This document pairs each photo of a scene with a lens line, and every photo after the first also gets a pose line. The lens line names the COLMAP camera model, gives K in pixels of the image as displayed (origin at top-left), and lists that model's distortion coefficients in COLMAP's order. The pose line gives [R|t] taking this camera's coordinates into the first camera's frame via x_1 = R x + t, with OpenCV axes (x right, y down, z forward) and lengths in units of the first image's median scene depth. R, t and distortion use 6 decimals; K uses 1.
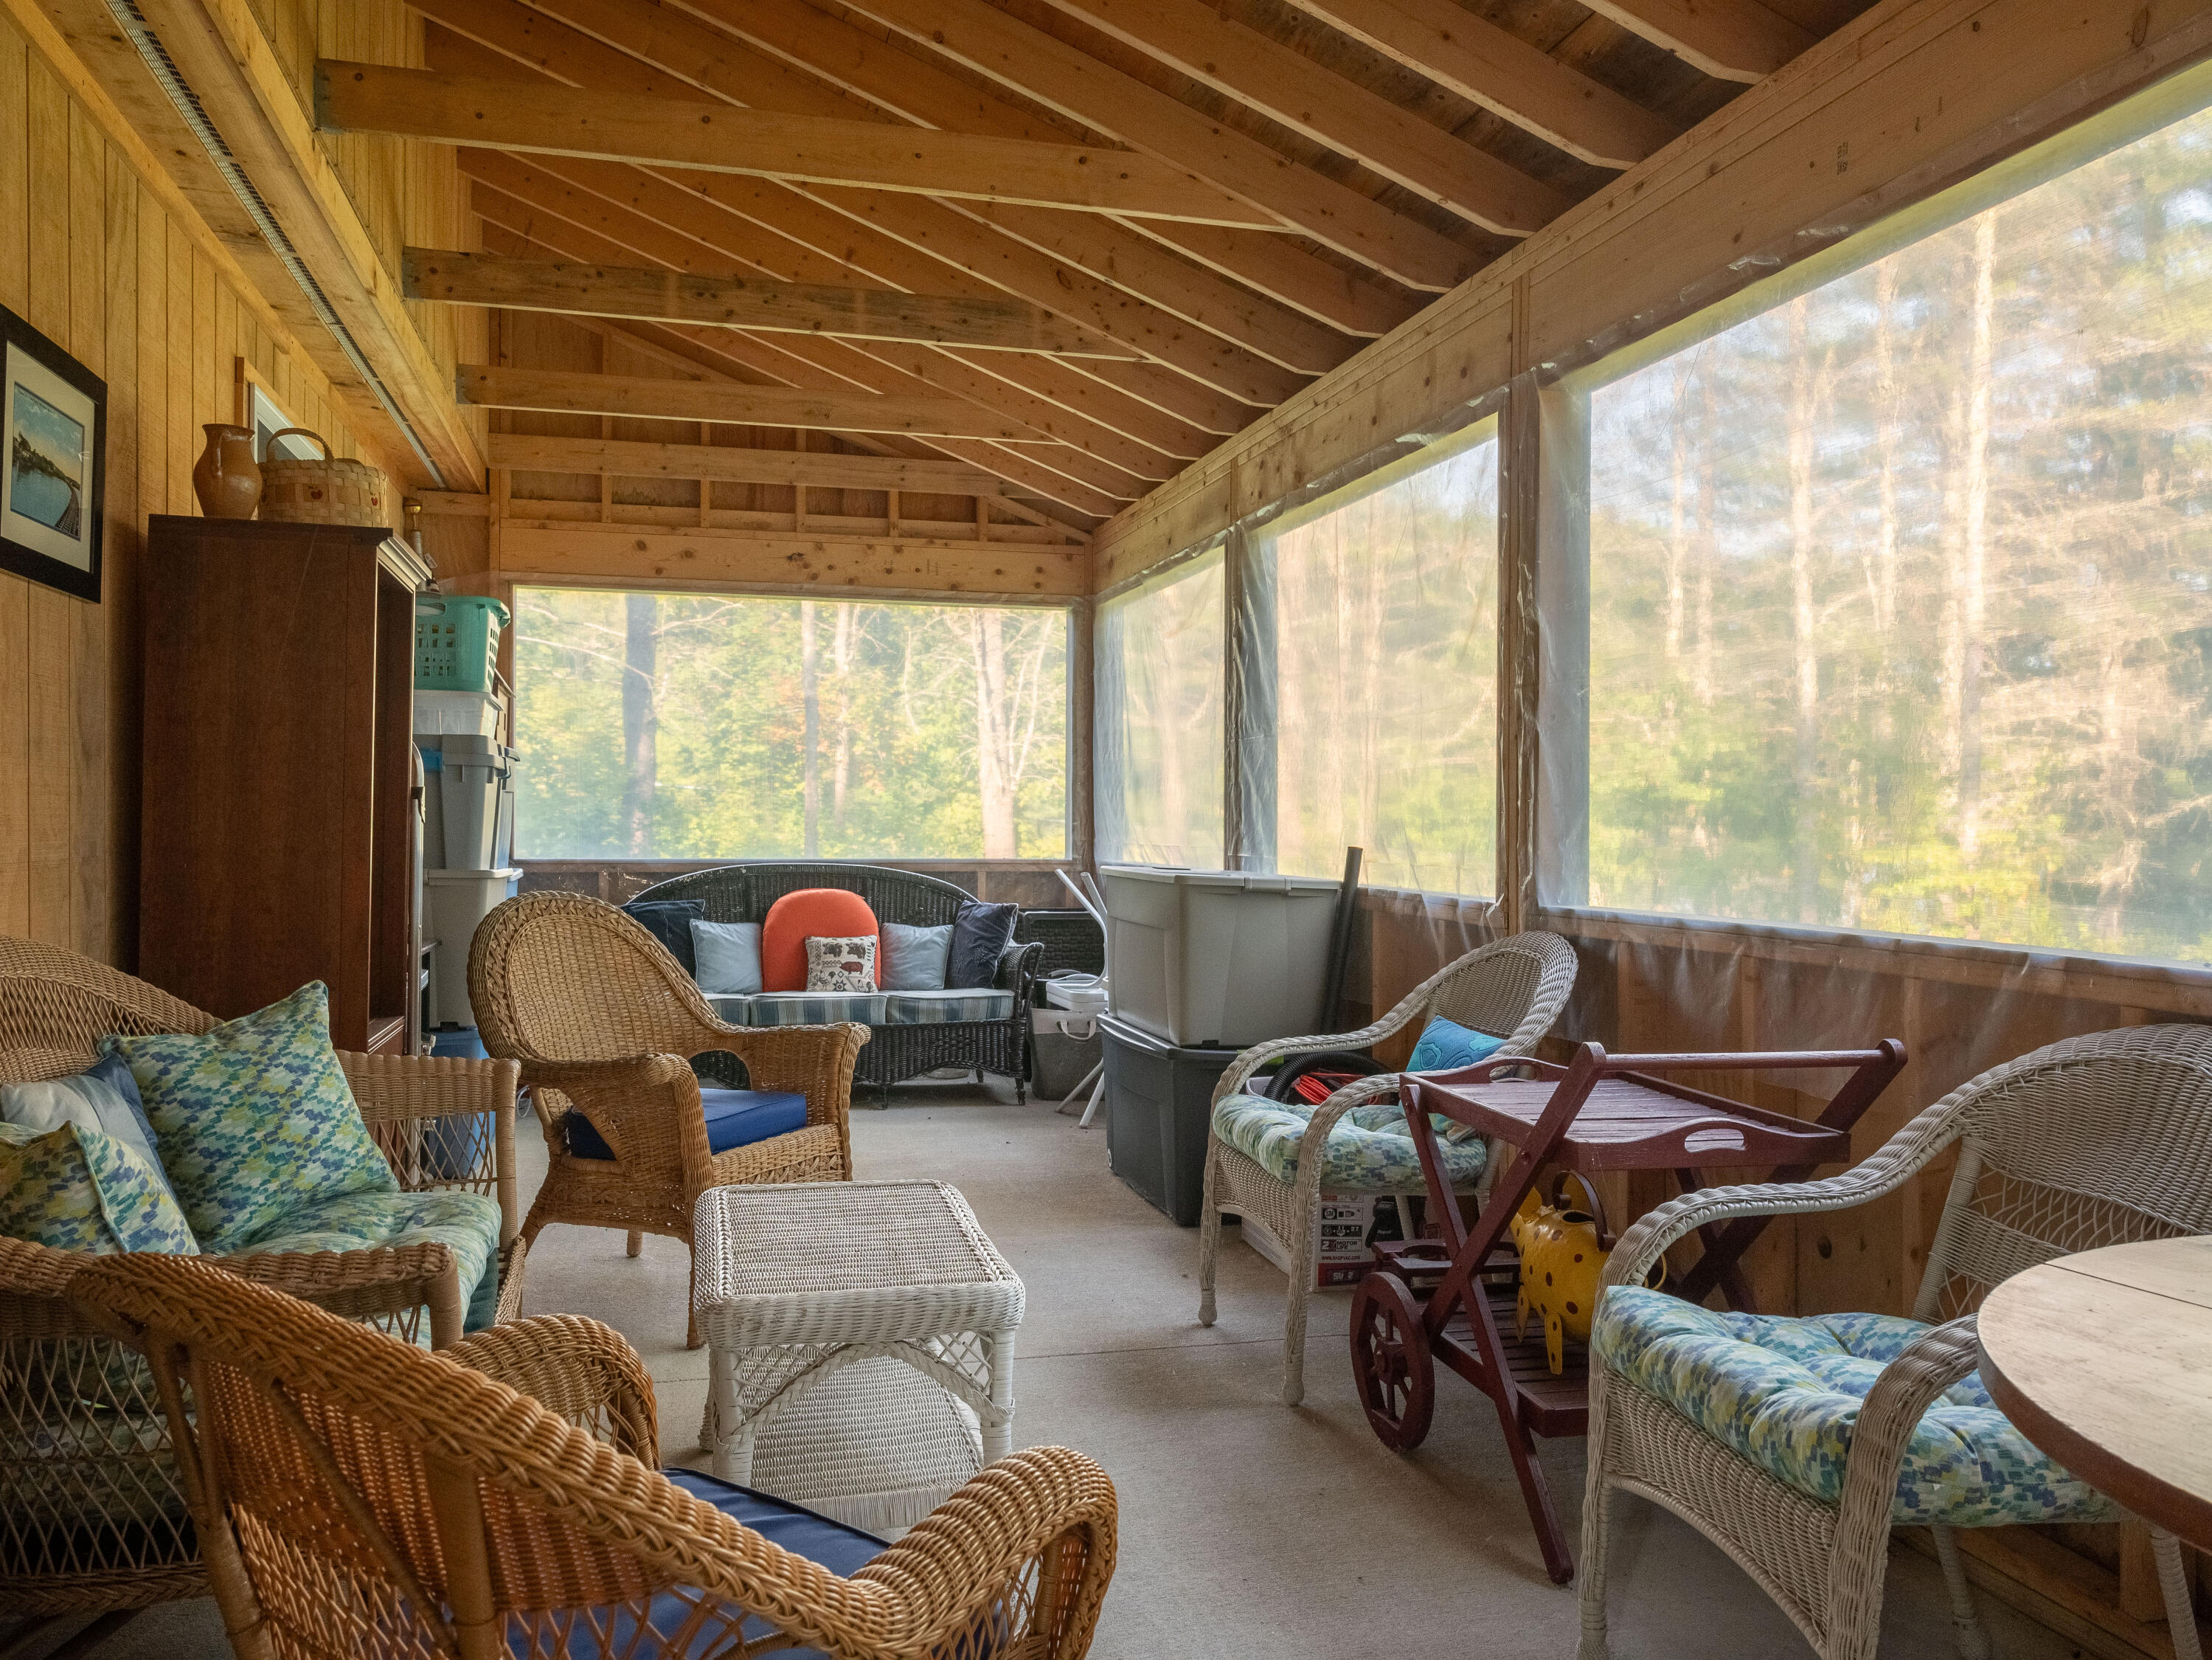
lens RADIAL K [[1680.6, 0, 1106.9], [0, 1680.6, 827.7], [0, 0, 1]] dist [0.004610, -0.003752]
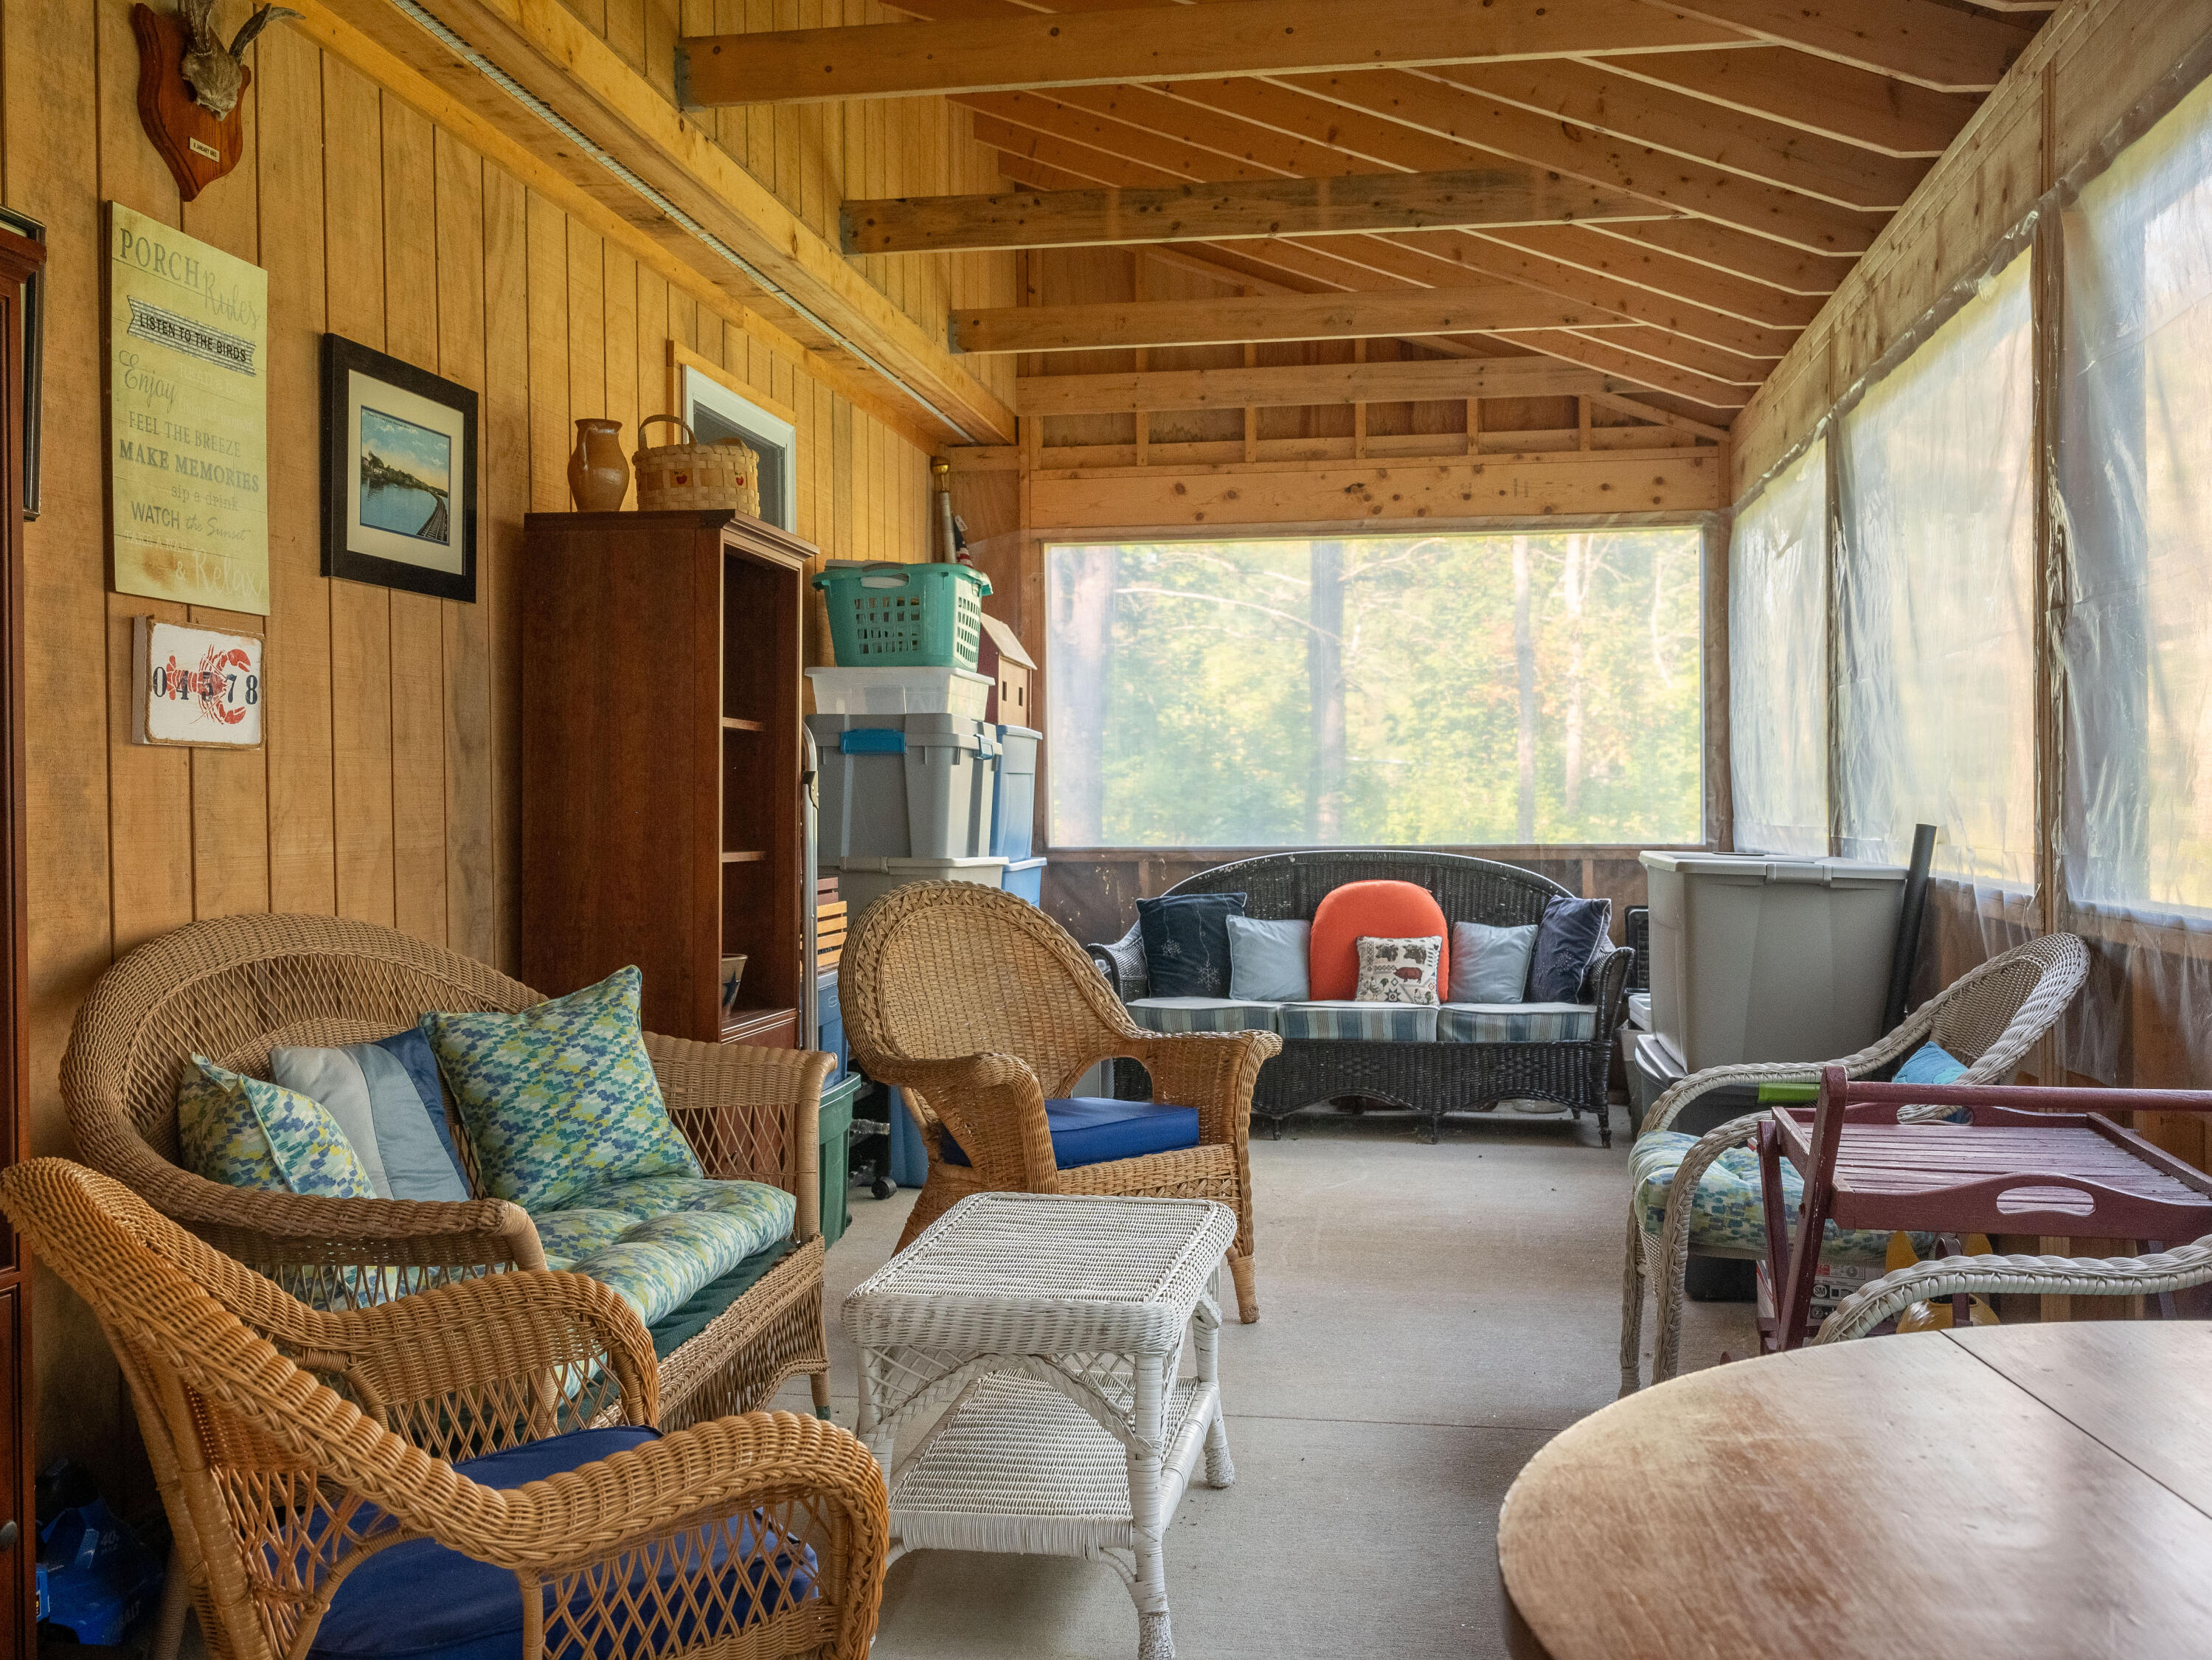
lens RADIAL K [[2092.3, 0, 1105.3], [0, 2092.3, 827.1], [0, 0, 1]] dist [0.002250, 0.000000]
pose [[0.914624, -0.009407, -0.404195, 0.214791], [0.012895, 0.999899, 0.005909, 0.002651], [0.404099, -0.010617, 0.914654, -0.026408]]
